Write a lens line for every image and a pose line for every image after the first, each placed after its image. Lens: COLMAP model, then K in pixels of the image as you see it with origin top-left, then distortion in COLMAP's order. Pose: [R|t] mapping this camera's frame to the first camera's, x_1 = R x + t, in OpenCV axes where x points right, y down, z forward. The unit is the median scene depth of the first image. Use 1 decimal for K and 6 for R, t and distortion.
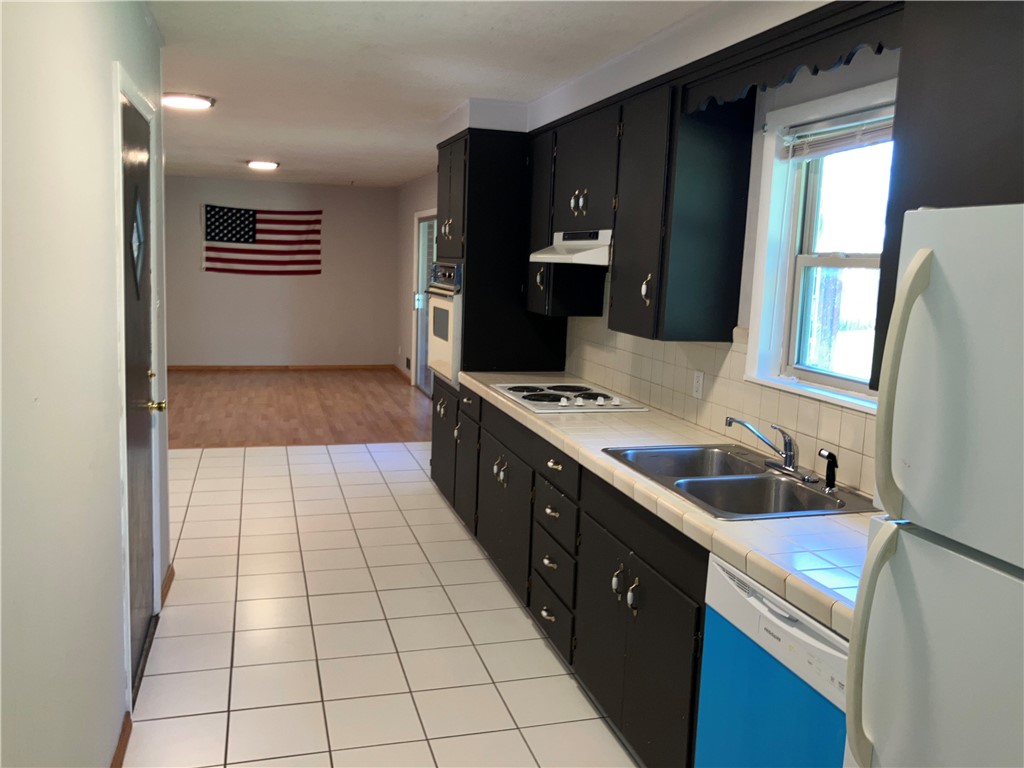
lens RADIAL K [[856.4, 0, 511.7], [0, 856.4, 382.0], [0, 0, 1]] dist [-0.000810, -0.011766]
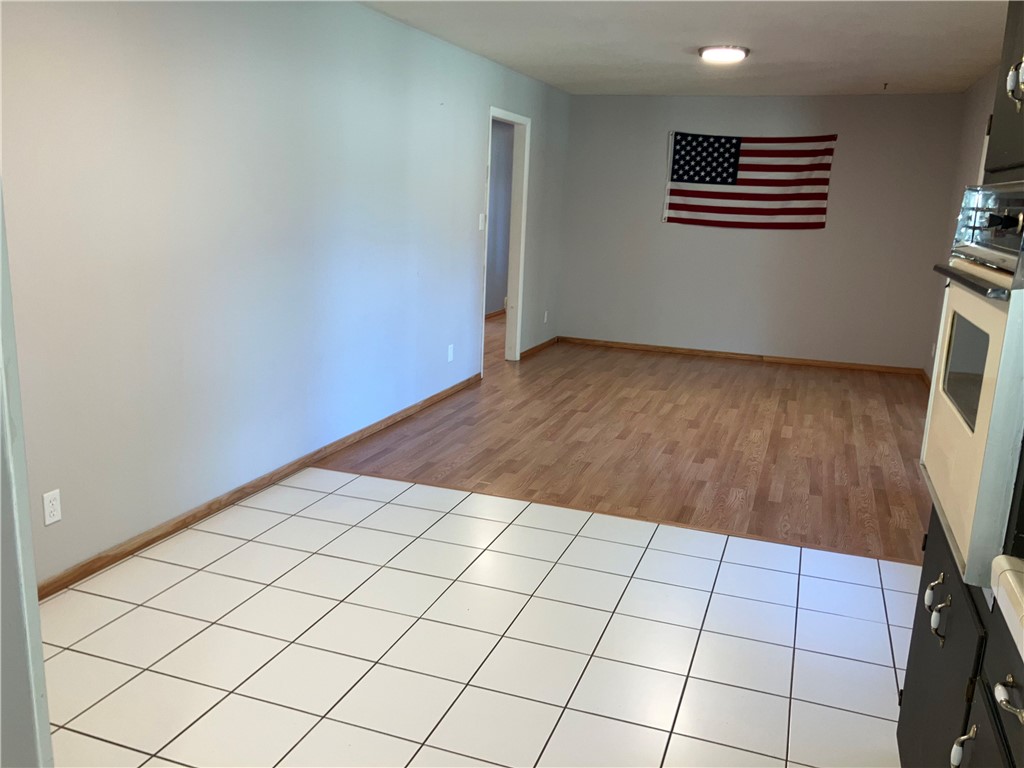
lens RADIAL K [[856.4, 0, 517.3], [0, 856.4, 384.6], [0, 0, 1]] dist [-0.000810, -0.011766]
pose [[0.812967, 0.119976, -0.569816, -0.015765], [-0.090623, 0.992689, 0.079719, -0.034556], [0.575215, -0.013170, 0.817896, 0.299250]]
